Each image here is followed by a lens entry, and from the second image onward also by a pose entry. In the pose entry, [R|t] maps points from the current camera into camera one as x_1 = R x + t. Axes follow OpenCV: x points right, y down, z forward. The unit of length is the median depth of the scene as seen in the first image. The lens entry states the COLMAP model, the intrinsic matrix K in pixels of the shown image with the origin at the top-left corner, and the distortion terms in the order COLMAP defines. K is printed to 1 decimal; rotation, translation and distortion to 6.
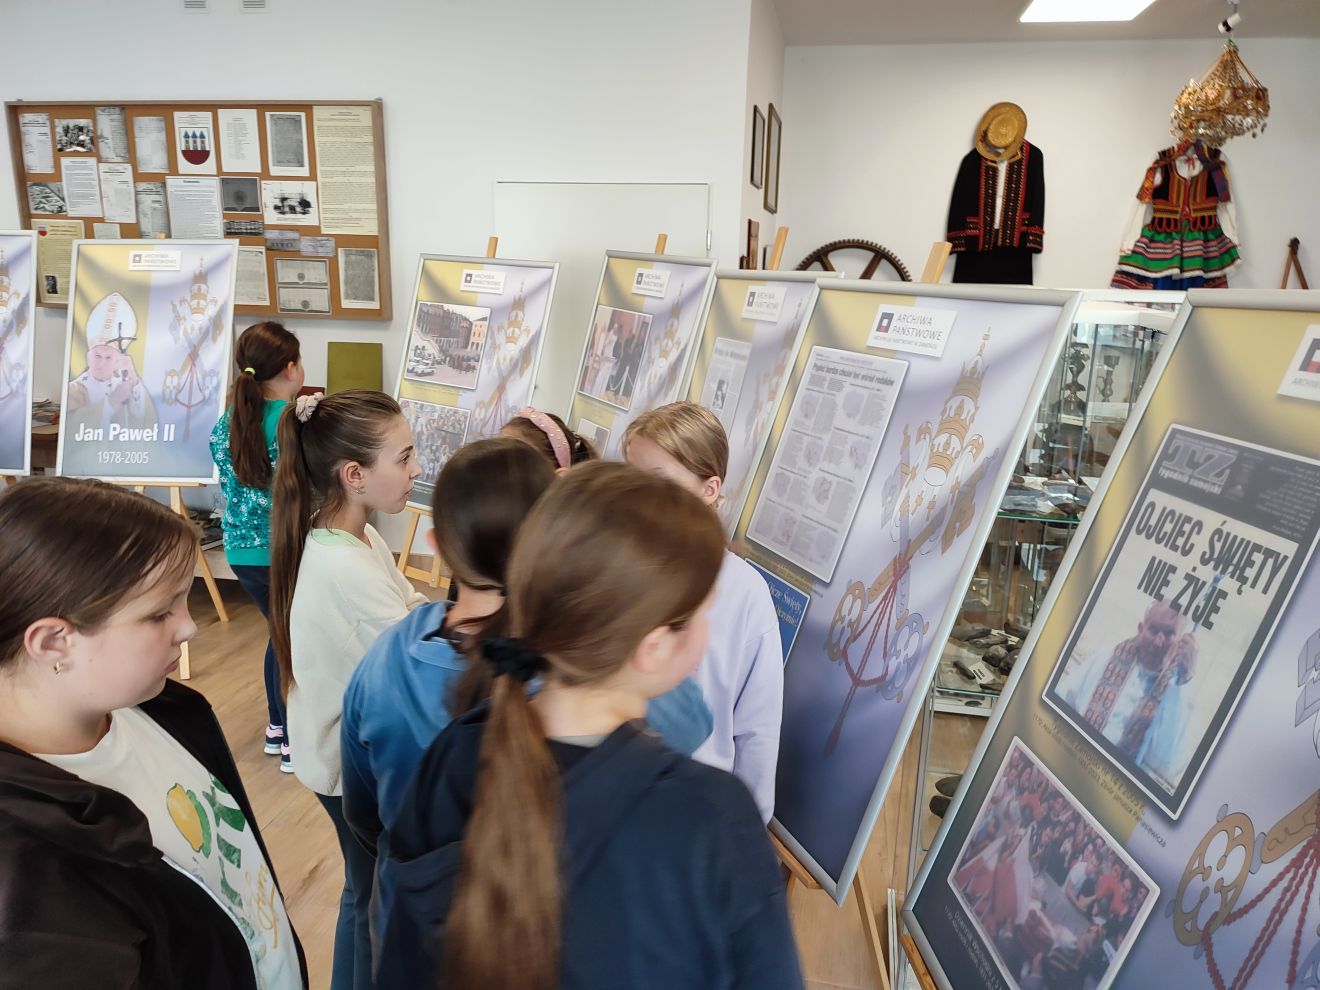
lens RADIAL K [[952.3, 0, 657.6], [0, 952.3, 499.5], [0, 0, 1]] dist [0.049280, -0.050872]
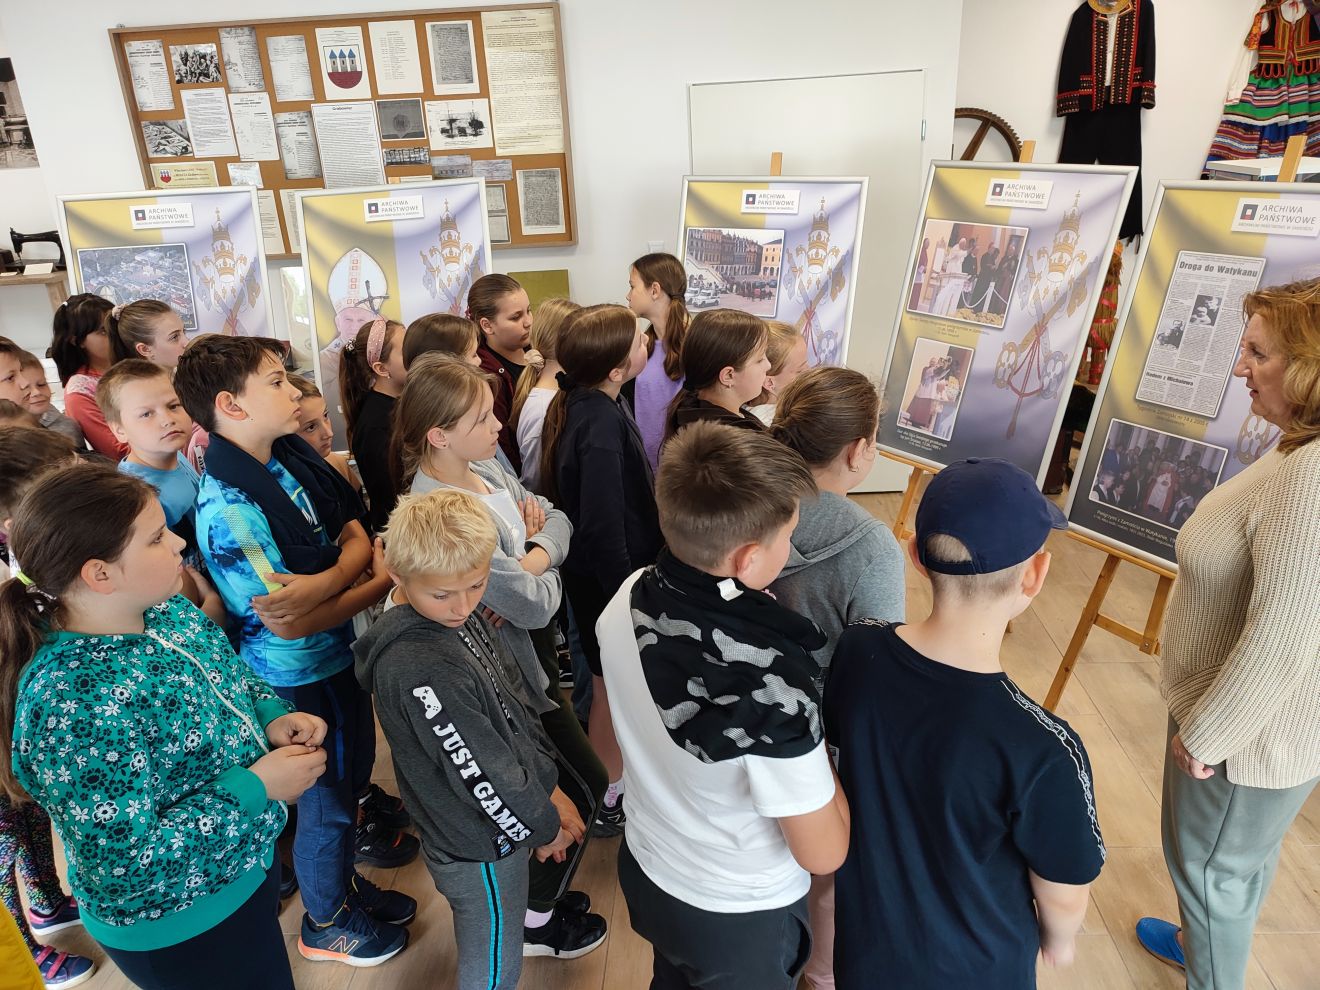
lens RADIAL K [[954.0, 0, 658.7], [0, 954.0, 495.5], [0, 0, 1]] dist [0.046046, -0.043754]
pose [[0.987582, -0.119539, 0.101942, -0.336044], [0.105532, 0.985455, 0.133197, -0.061511], [-0.116382, -0.120785, 0.985833, 0.026237]]
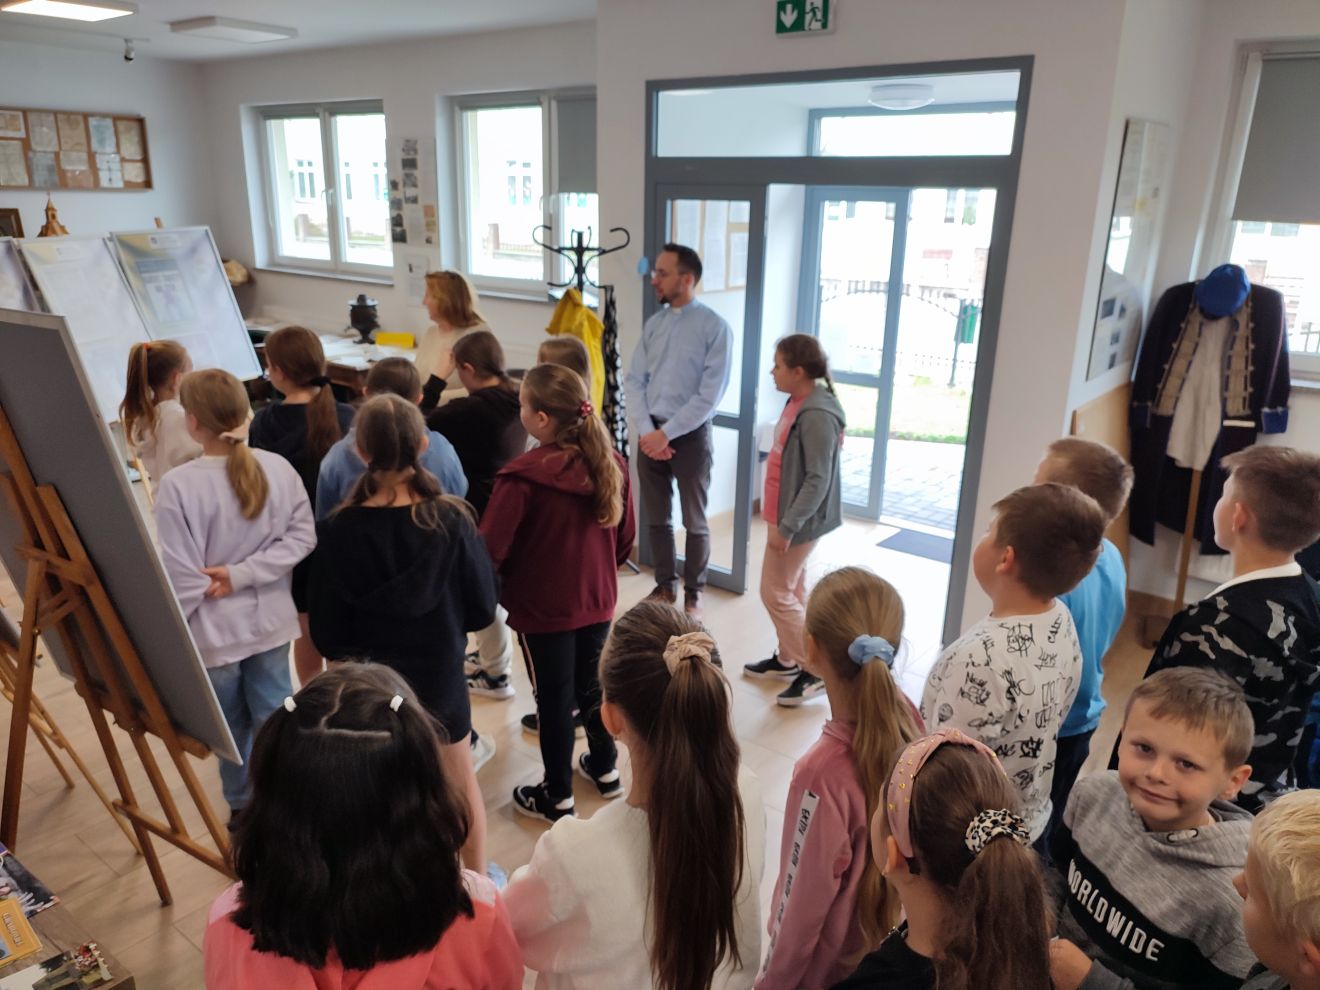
lens RADIAL K [[952.3, 0, 657.6], [0, 952.3, 499.5], [0, 0, 1]] dist [0.049280, -0.050872]
pose [[-0.890080, -0.176065, 0.420427, -1.036005], [0.073428, 0.854950, 0.513487, -0.345316], [-0.449851, 0.487916, -0.748045, 1.041856]]
